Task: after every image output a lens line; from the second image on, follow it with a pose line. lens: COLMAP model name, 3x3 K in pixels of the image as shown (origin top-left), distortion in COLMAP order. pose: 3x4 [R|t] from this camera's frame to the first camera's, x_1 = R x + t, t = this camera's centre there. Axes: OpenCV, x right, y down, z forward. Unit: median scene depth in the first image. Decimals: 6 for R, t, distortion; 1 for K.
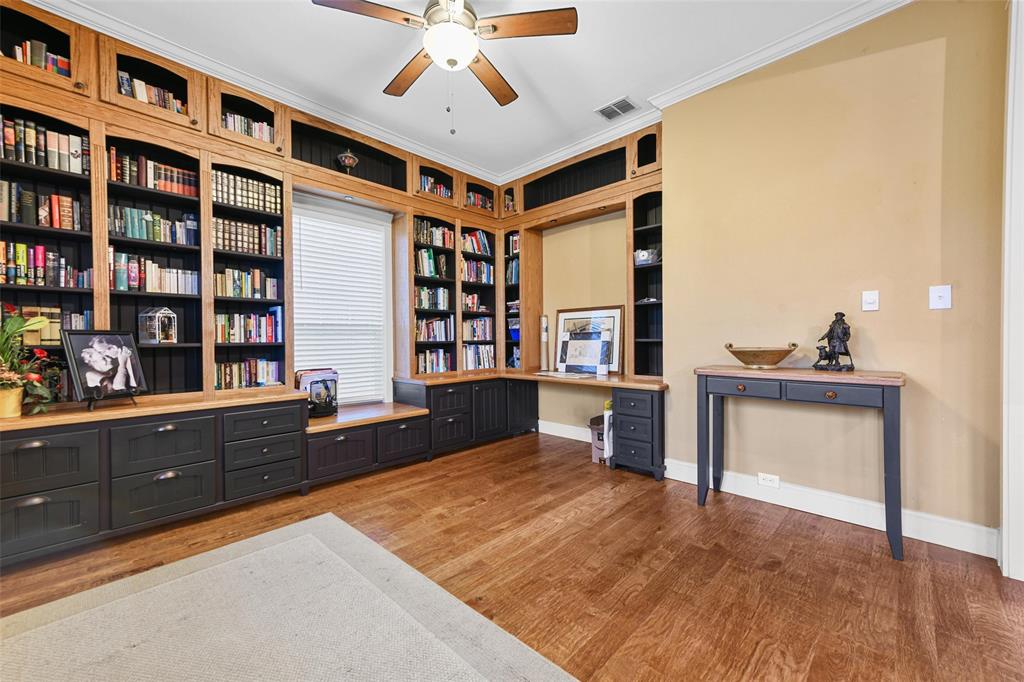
lens RADIAL K [[400.4, 0, 507.6], [0, 400.4, 339.4], [0, 0, 1]] dist [0.011038, 0.000572]
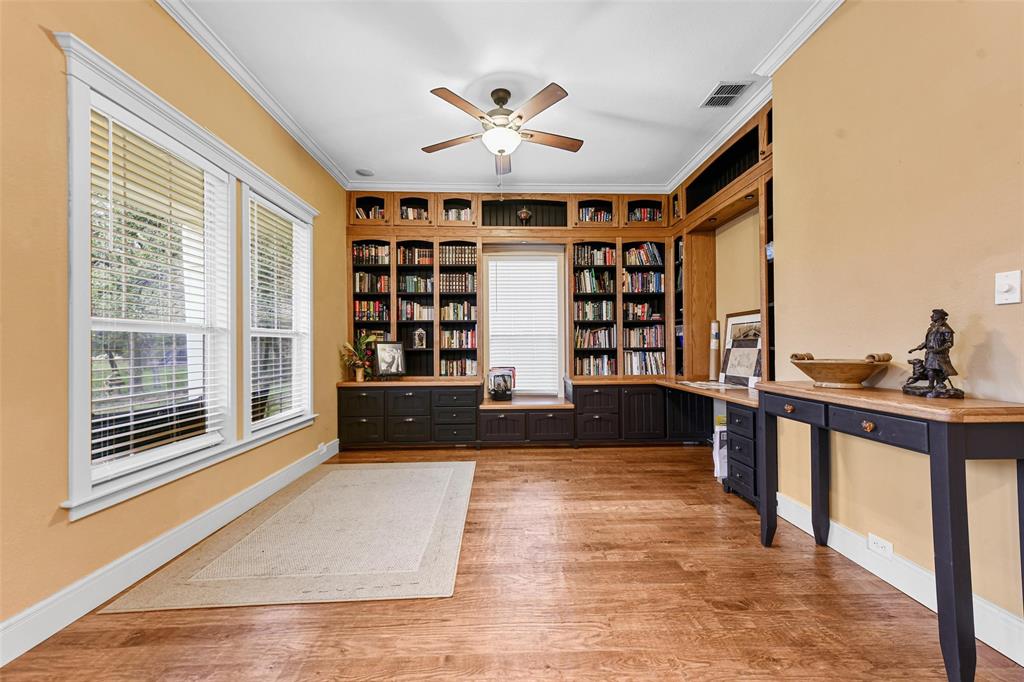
lens RADIAL K [[400.4, 0, 518.4], [0, 400.4, 338.7], [0, 0, 1]] dist [0.011038, 0.000572]
pose [[0.713932, -0.009448, -0.700152, 0.587557], [-0.001838, 0.999880, -0.015367, -0.005219], [0.700213, 0.012258, 0.713829, 0.027850]]
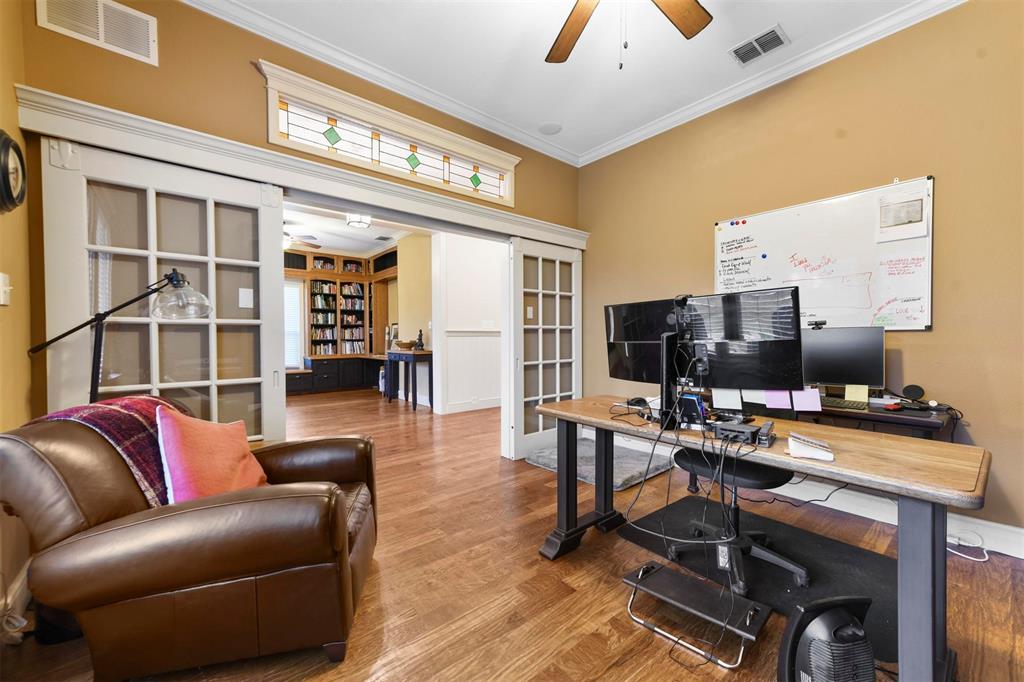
lens RADIAL K [[400.4, 0, 519.6], [0, 400.4, 341.2], [0, 0, 1]] dist [0.011038, 0.000572]
pose [[0.994740, 0.002960, -0.102385, 1.297685], [-0.001985, 0.999952, 0.009628, -0.010644], [0.102409, -0.009374, 0.994698, -1.201068]]
